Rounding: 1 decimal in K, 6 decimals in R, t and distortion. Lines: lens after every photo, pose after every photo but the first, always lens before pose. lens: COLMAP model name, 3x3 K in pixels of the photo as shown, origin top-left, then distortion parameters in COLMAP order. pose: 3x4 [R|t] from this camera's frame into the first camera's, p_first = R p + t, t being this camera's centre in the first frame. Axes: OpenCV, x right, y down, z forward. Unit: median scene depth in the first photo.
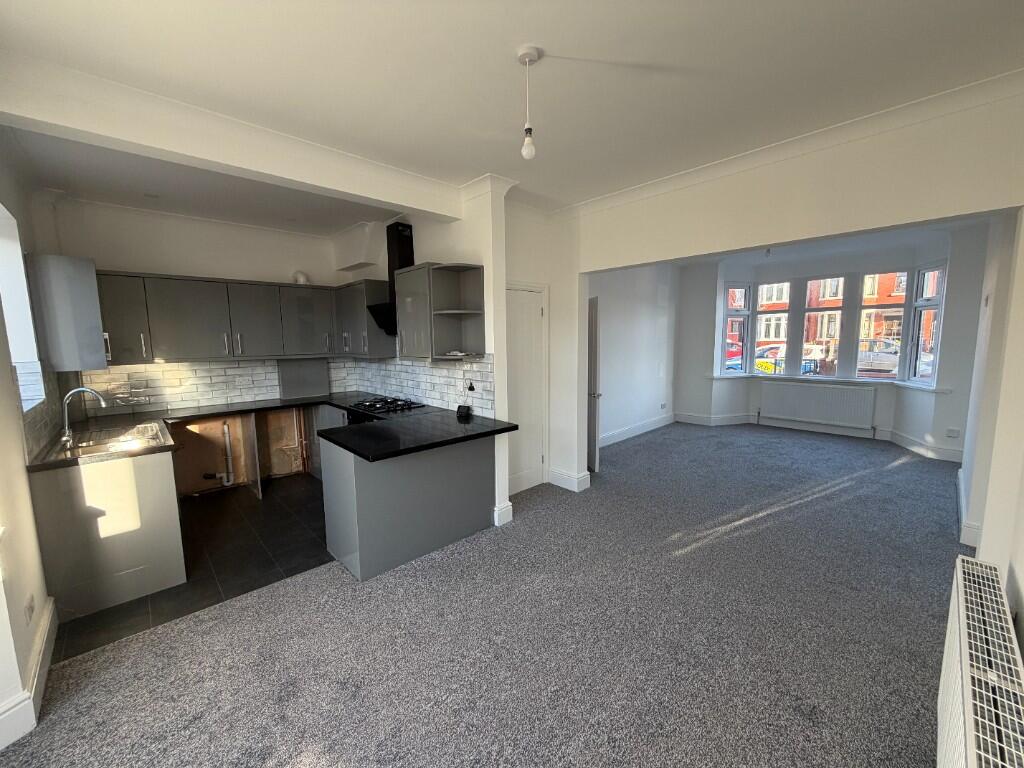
lens RADIAL K [[408.7, 0, 510.6], [0, 408.7, 386.1], [0, 0, 1]] dist [0.003065, -0.000207]
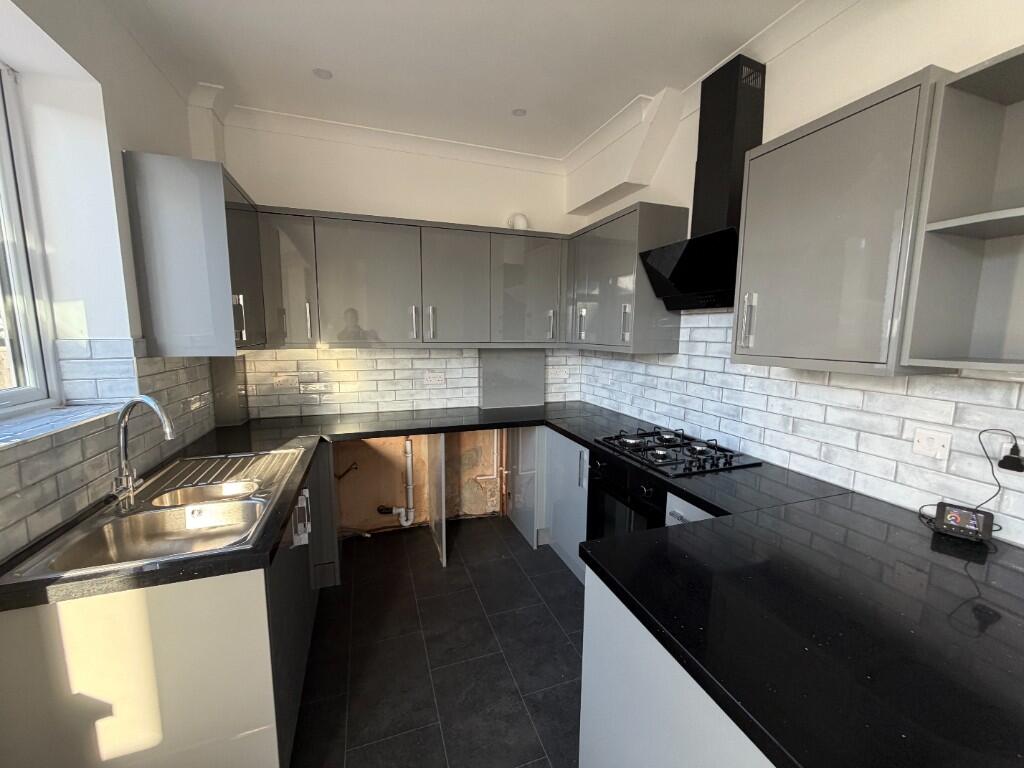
lens RADIAL K [[408.7, 0, 511.7], [0, 408.7, 382.9], [0, 0, 1]] dist [0.003065, -0.000207]
pose [[0.915304, 0.071221, -0.396416, -0.272378], [-0.067642, 0.997444, 0.023023, -0.030778], [0.397043, 0.005742, 0.917782, 0.439944]]
